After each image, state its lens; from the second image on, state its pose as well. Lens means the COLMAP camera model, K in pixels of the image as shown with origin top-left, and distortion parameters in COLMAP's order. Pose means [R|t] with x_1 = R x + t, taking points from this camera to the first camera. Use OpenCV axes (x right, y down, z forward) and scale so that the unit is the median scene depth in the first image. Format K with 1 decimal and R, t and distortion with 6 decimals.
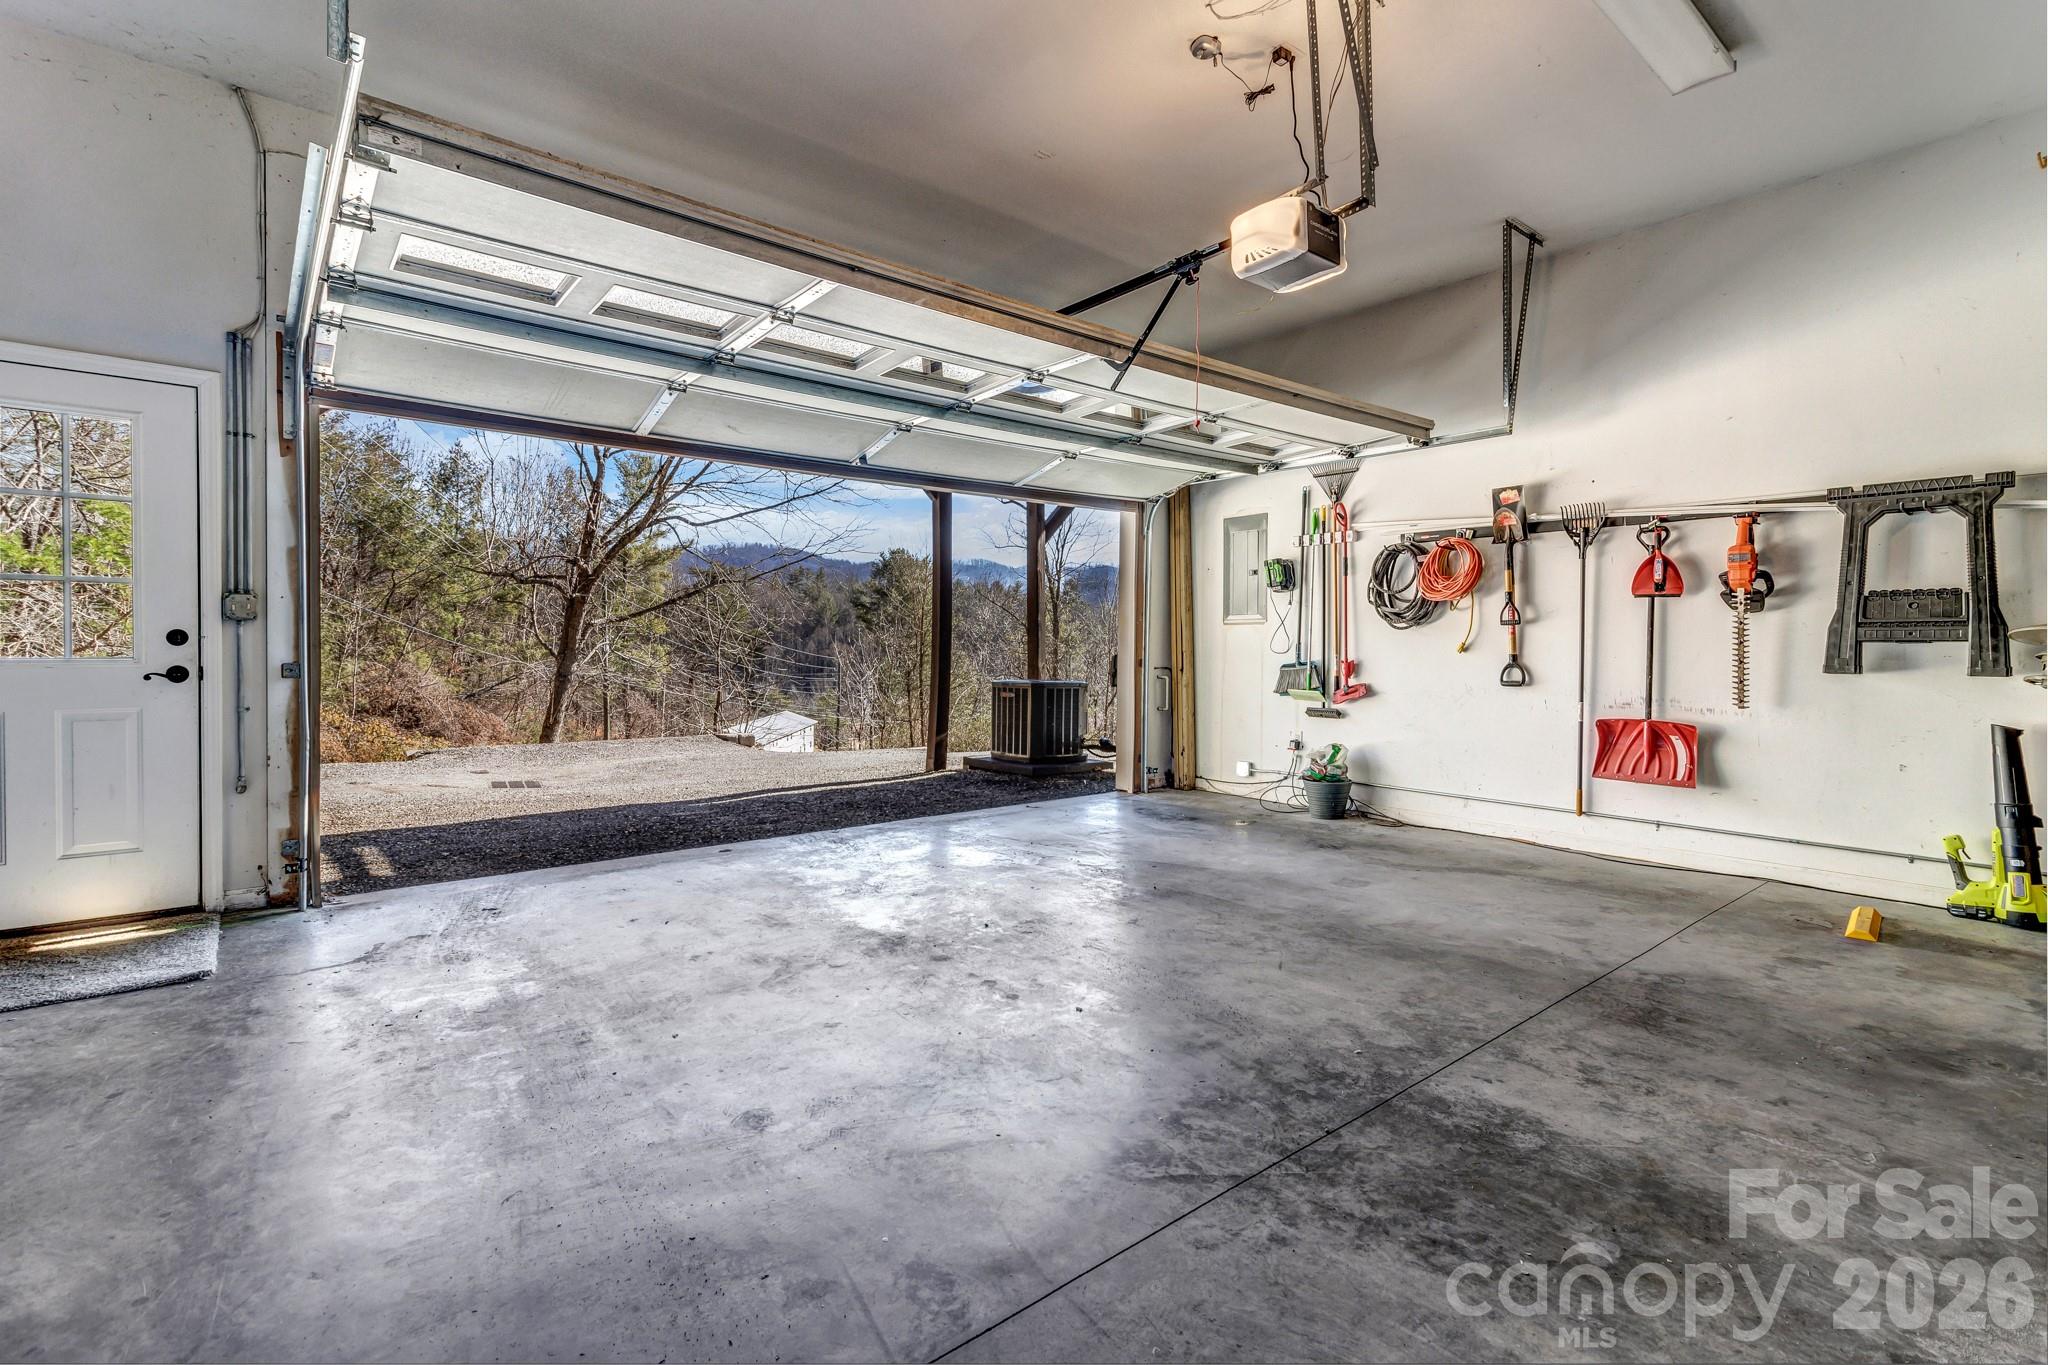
lens RADIAL K [[942.2, 0, 1032.6], [0, 942.2, 661.9], [0, 0, 1]] dist [0.003615, 0.001191]
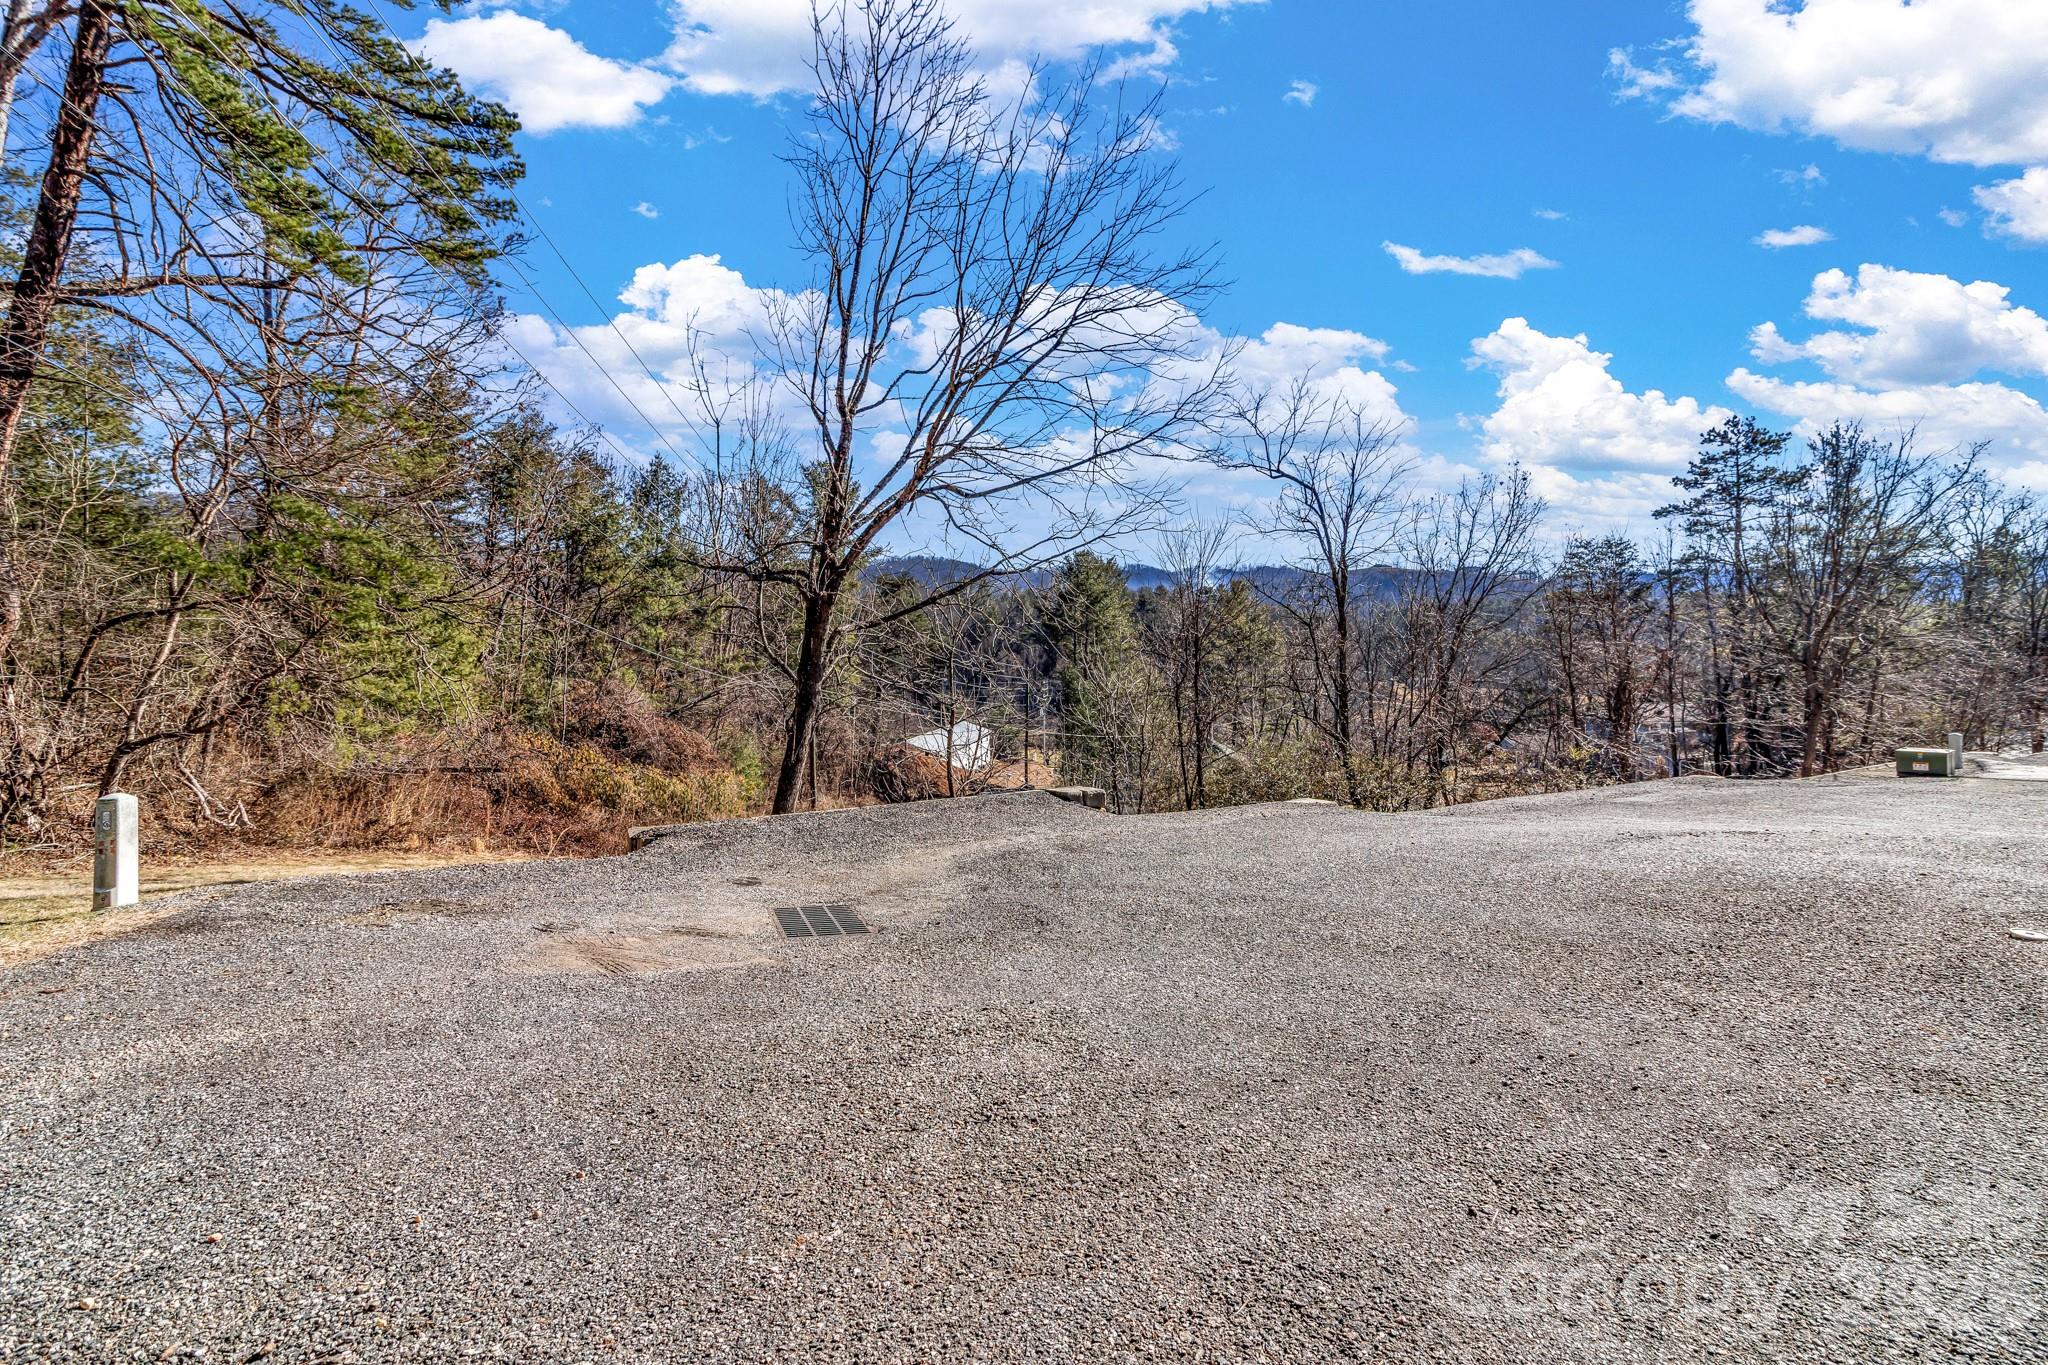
lens RADIAL K [[942.2, 0, 1032.6], [0, 942.2, 661.9], [0, 0, 1]] dist [0.003615, 0.001191]
pose [[0.986391, -0.015515, -0.163681, -0.079989], [0.014417, 0.999865, -0.007894, -0.003093], [0.163782, 0.005427, 0.986482, 0.115823]]
